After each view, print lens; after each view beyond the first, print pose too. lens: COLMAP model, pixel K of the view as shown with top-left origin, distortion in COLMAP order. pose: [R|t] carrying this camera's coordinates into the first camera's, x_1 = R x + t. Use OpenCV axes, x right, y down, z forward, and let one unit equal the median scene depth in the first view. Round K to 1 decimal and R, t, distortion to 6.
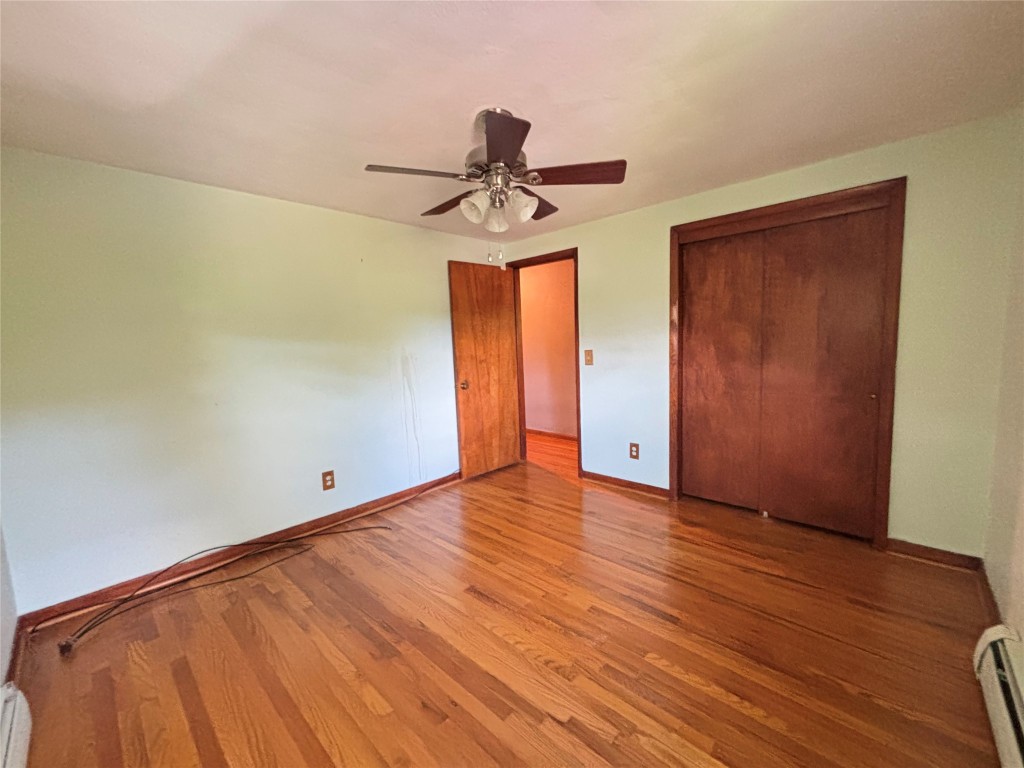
lens RADIAL K [[418.3, 0, 511.2], [0, 418.3, 384.0], [0, 0, 1]] dist [0.014235, 0.000030]
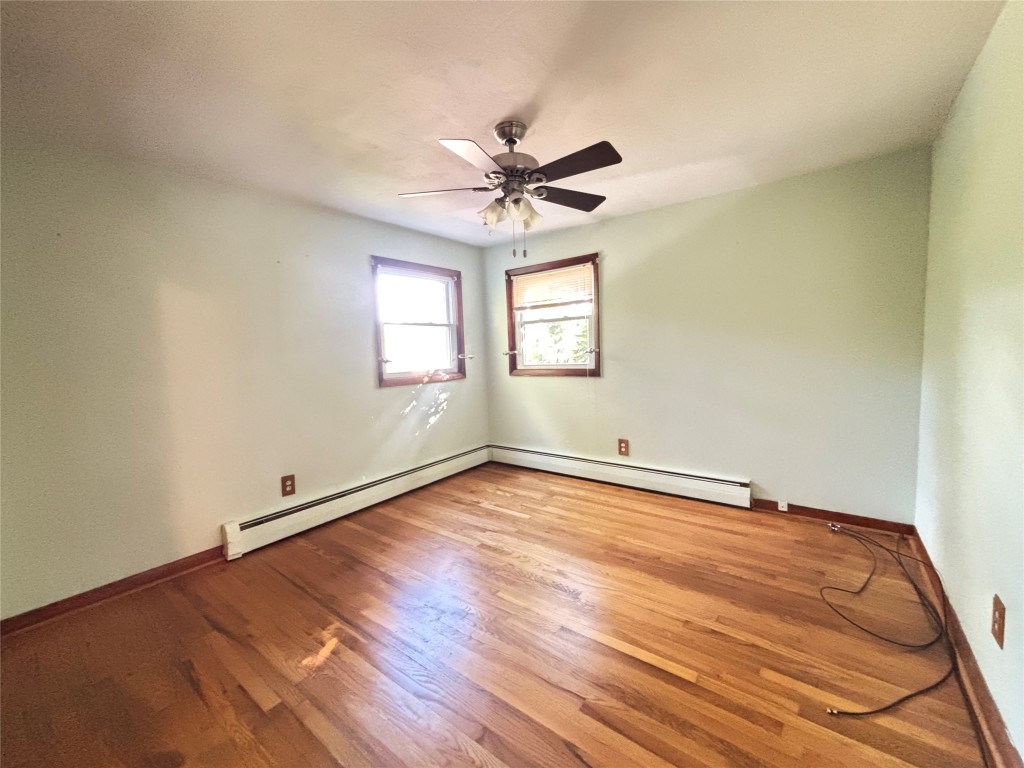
lens RADIAL K [[418.3, 0, 511.2], [0, 418.3, 384.0], [0, 0, 1]] dist [0.014235, 0.000030]
pose [[-0.991417, 0.083613, -0.100509, 0.078923], [0.062975, 0.979110, 0.193331, -0.123826], [0.114574, 0.185342, -0.975972, 1.413512]]
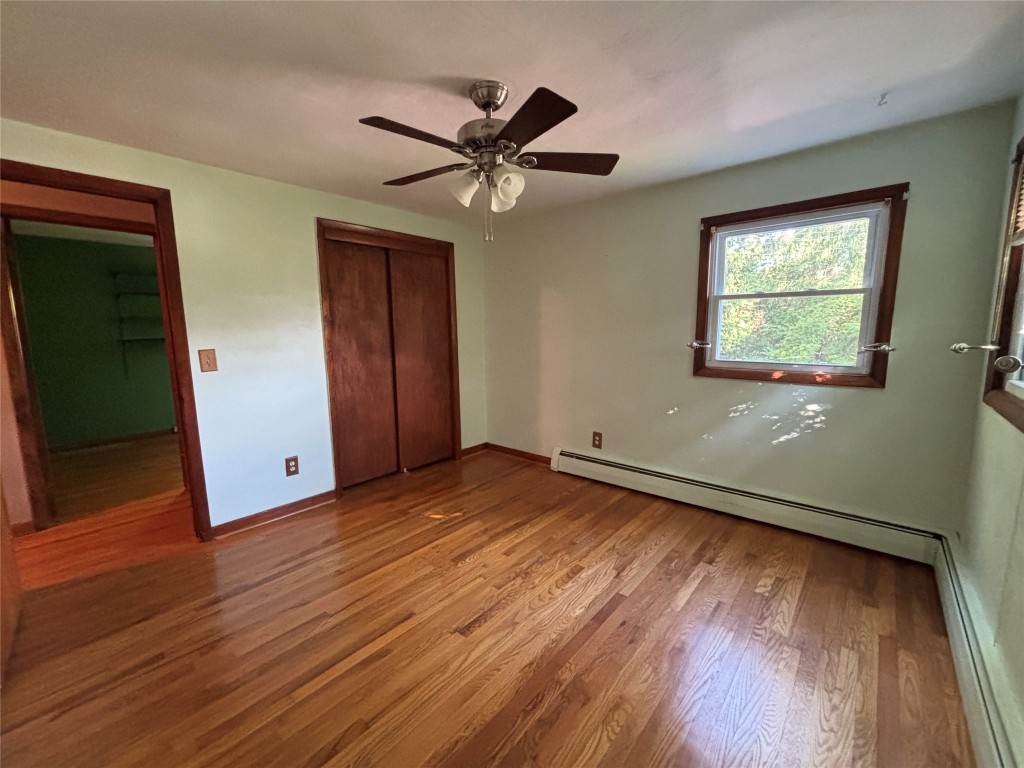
lens RADIAL K [[418.3, 0, 511.2], [0, 418.3, 384.0], [0, 0, 1]] dist [0.014235, 0.000030]
pose [[-0.034698, -0.096802, 0.994699, -0.676820], [0.121486, 0.987509, 0.100340, -0.044310], [-0.991987, 0.124323, -0.022504, 0.677116]]
